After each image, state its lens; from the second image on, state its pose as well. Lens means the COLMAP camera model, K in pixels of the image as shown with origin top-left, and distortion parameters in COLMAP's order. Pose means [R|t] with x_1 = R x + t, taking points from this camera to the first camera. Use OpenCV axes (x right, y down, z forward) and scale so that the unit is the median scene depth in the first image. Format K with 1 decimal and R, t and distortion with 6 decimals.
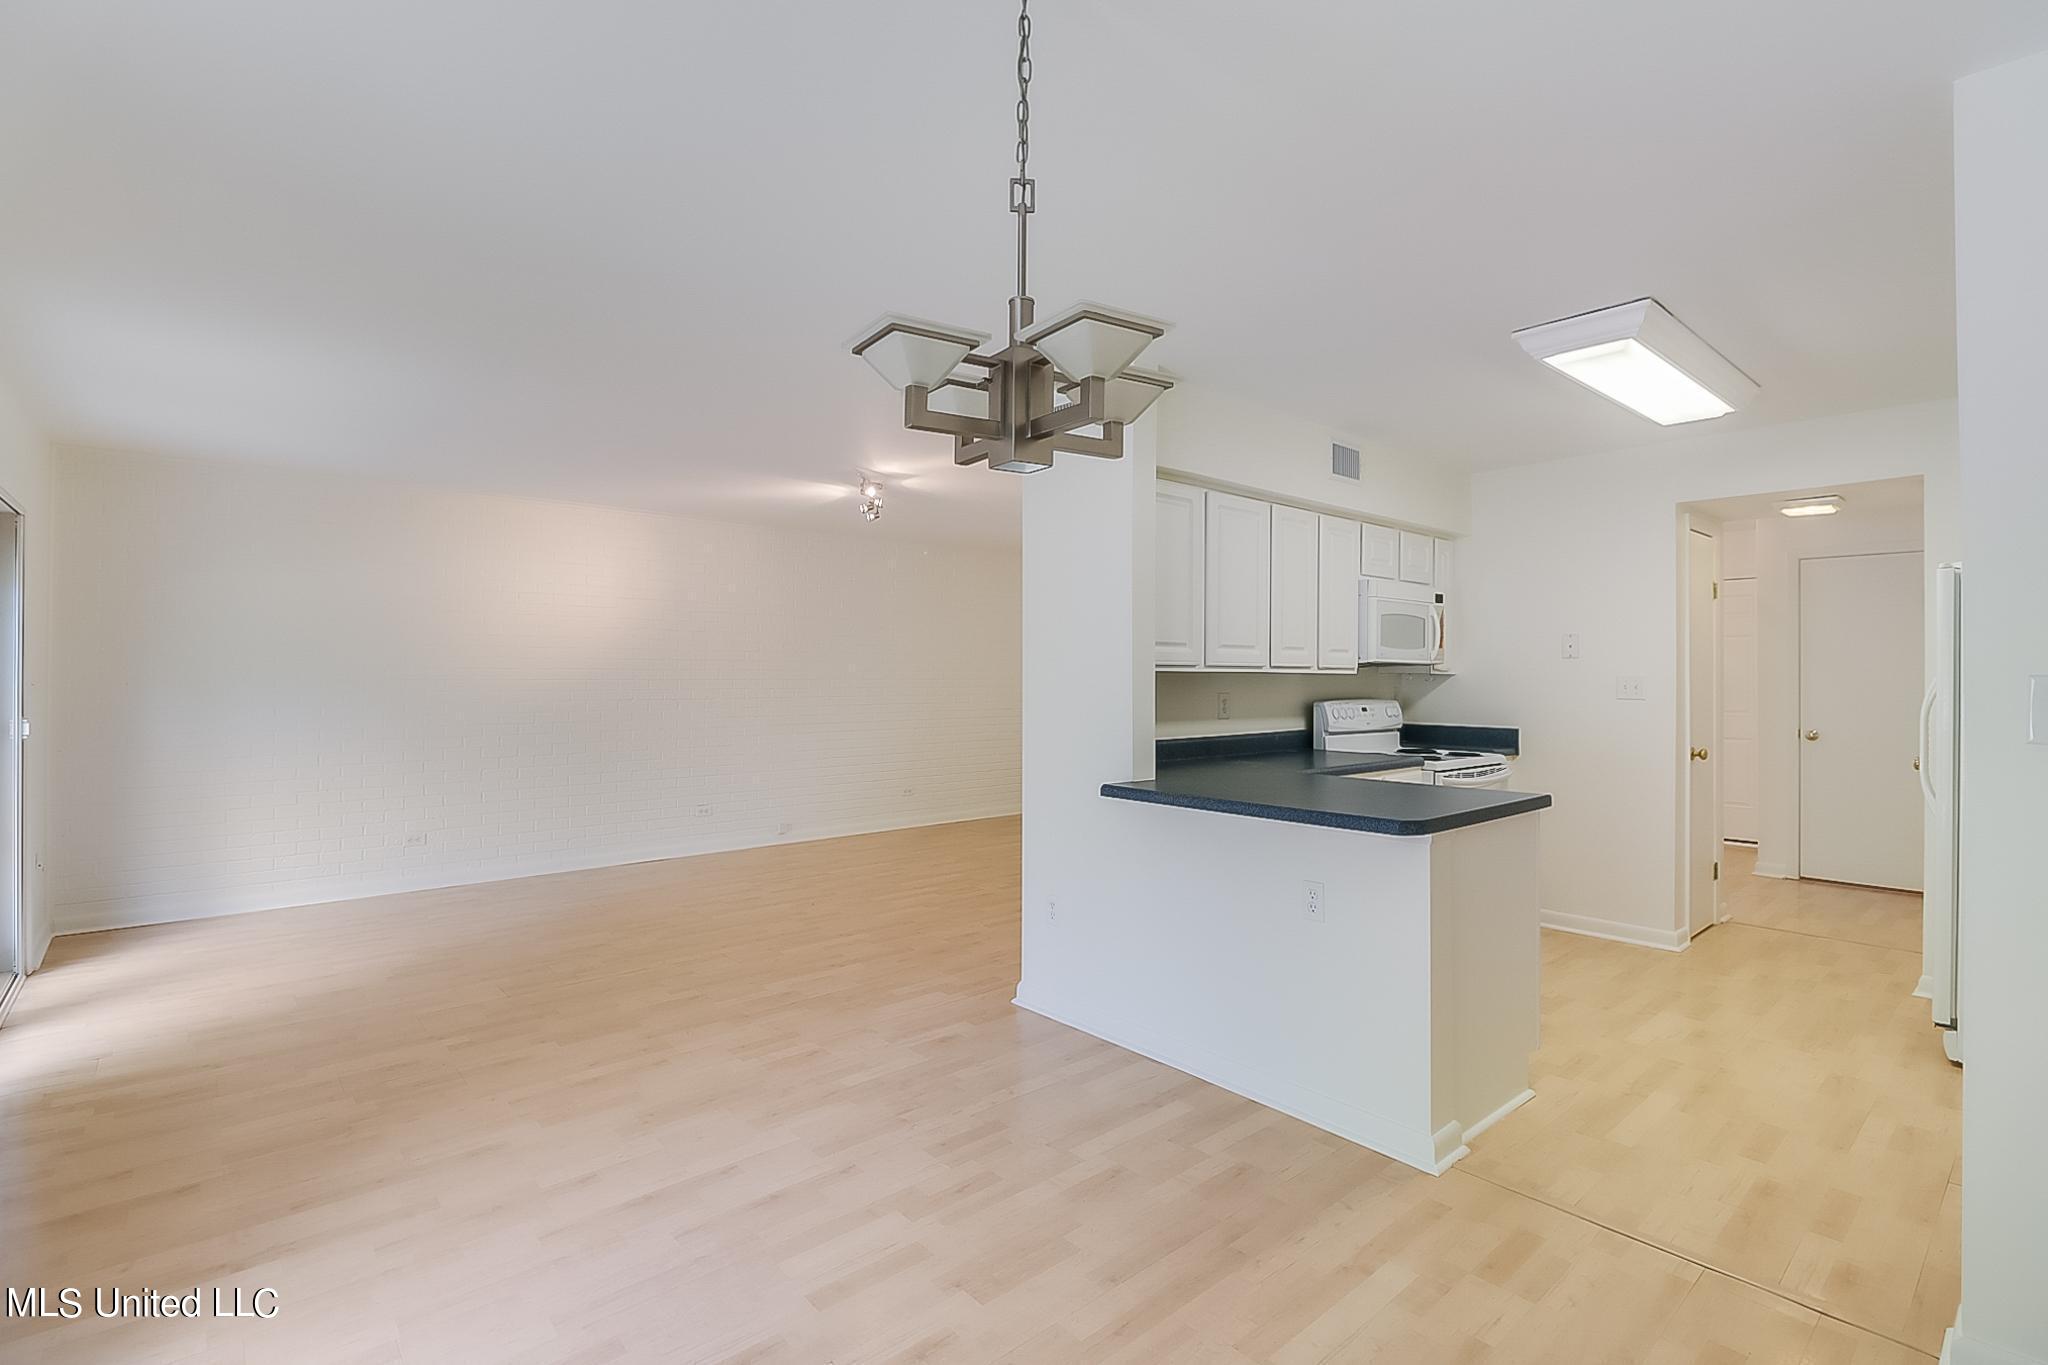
lens RADIAL K [[960.9, 0, 1024.0], [0, 960.9, 682.5], [0, 0, 1]] dist [-0.002190, -0.000687]
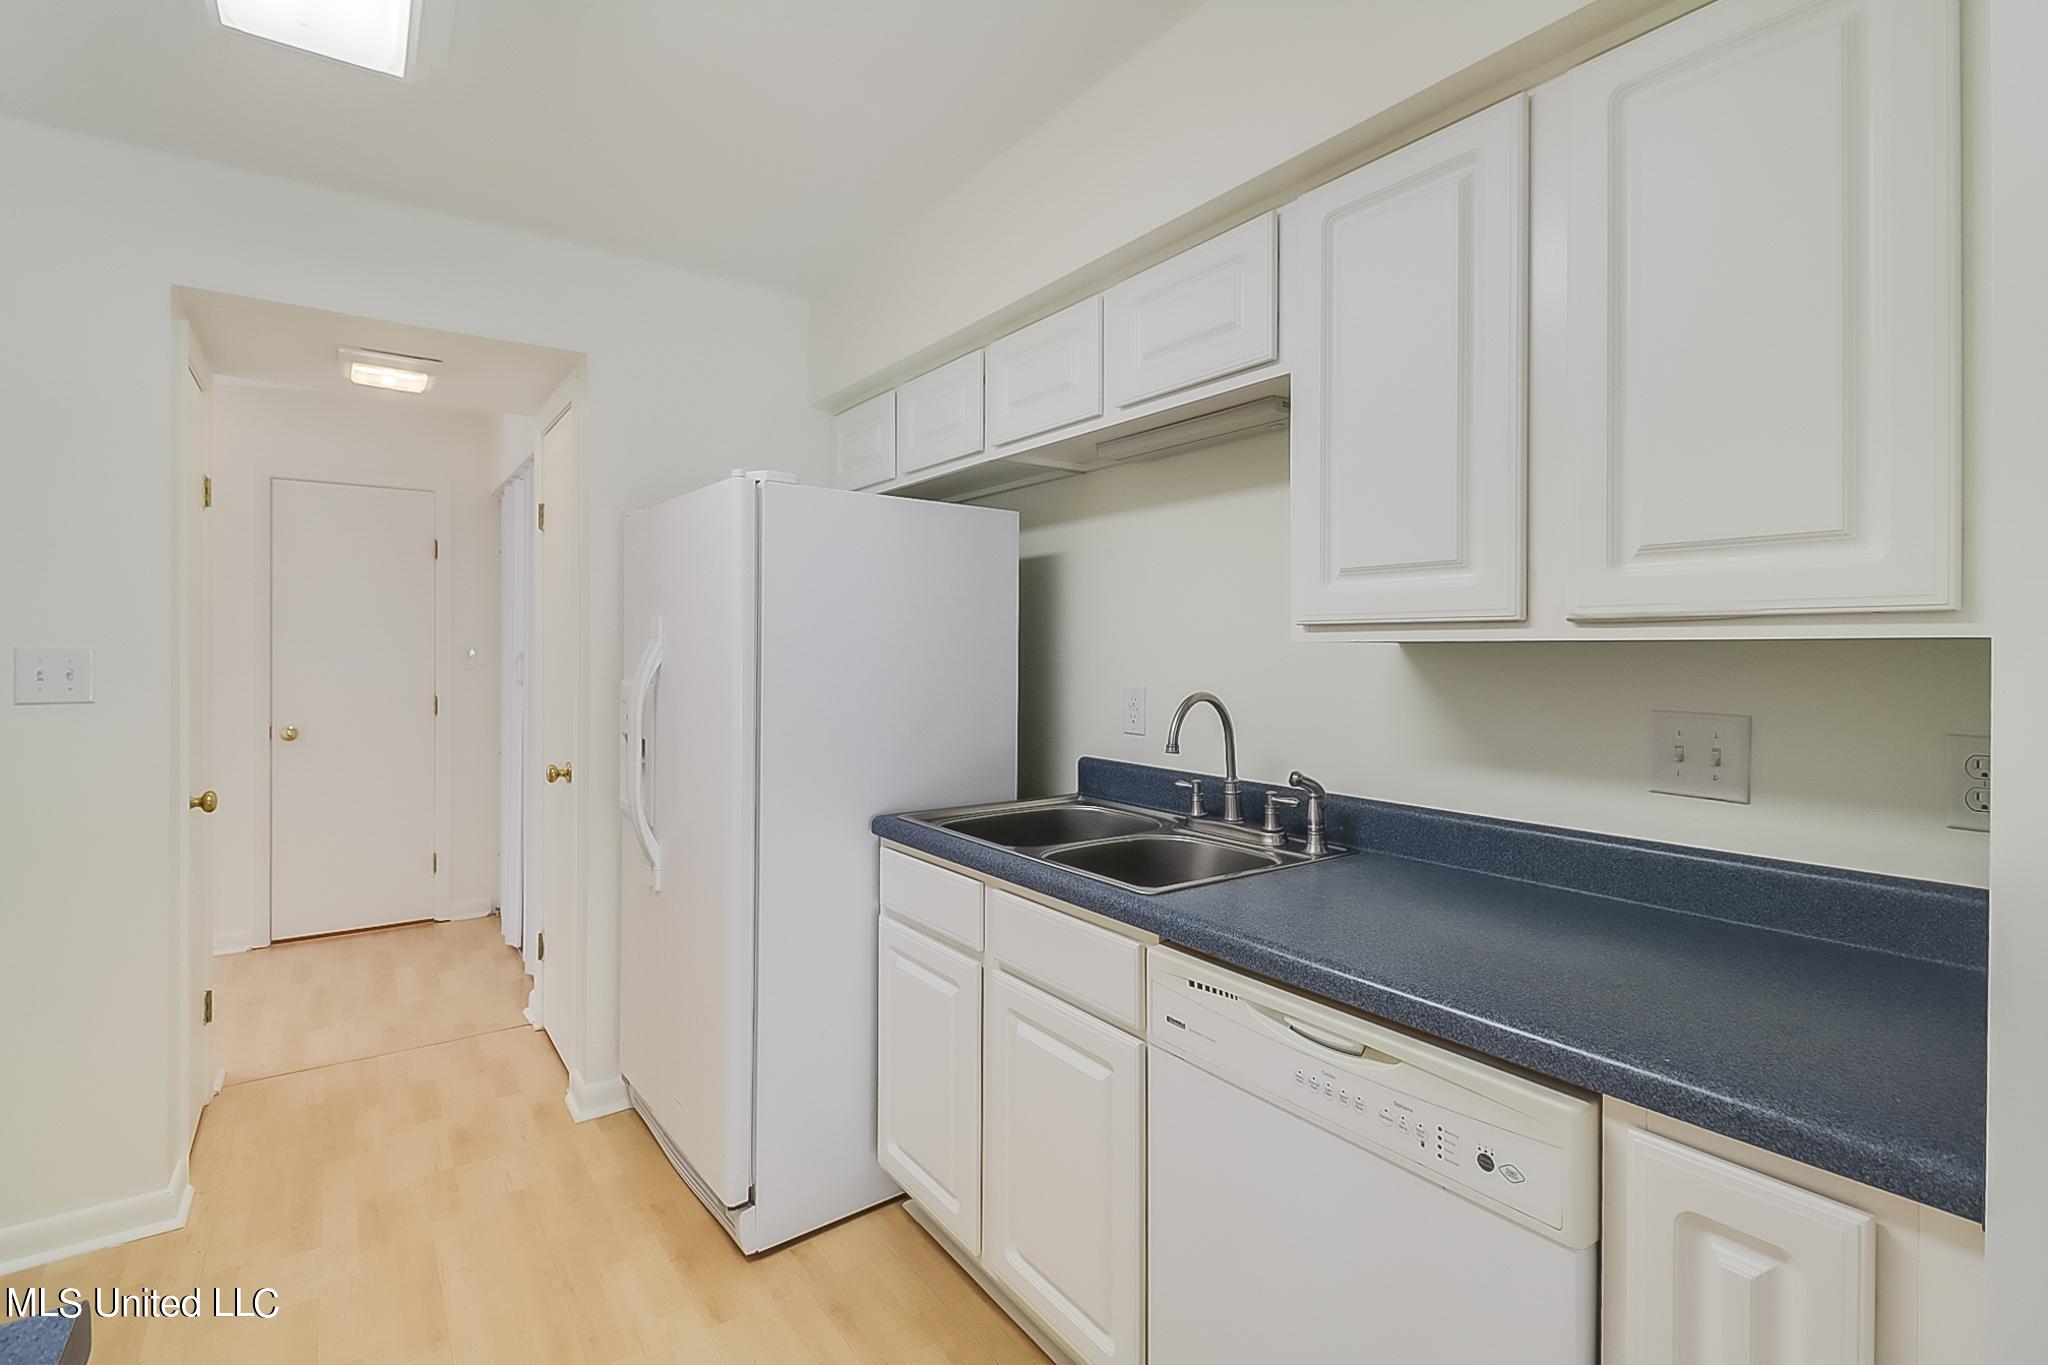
lens RADIAL K [[933.0, 0, 1023.0], [0, 933.0, 654.3], [0, 0, 1]] dist [-0.000451, -0.000183]
pose [[0.094741, -0.004742, 0.995491, 0.432420], [0.004306, 0.999981, 0.004354, -0.007394], [-0.995493, 0.003874, 0.094760, 0.885380]]
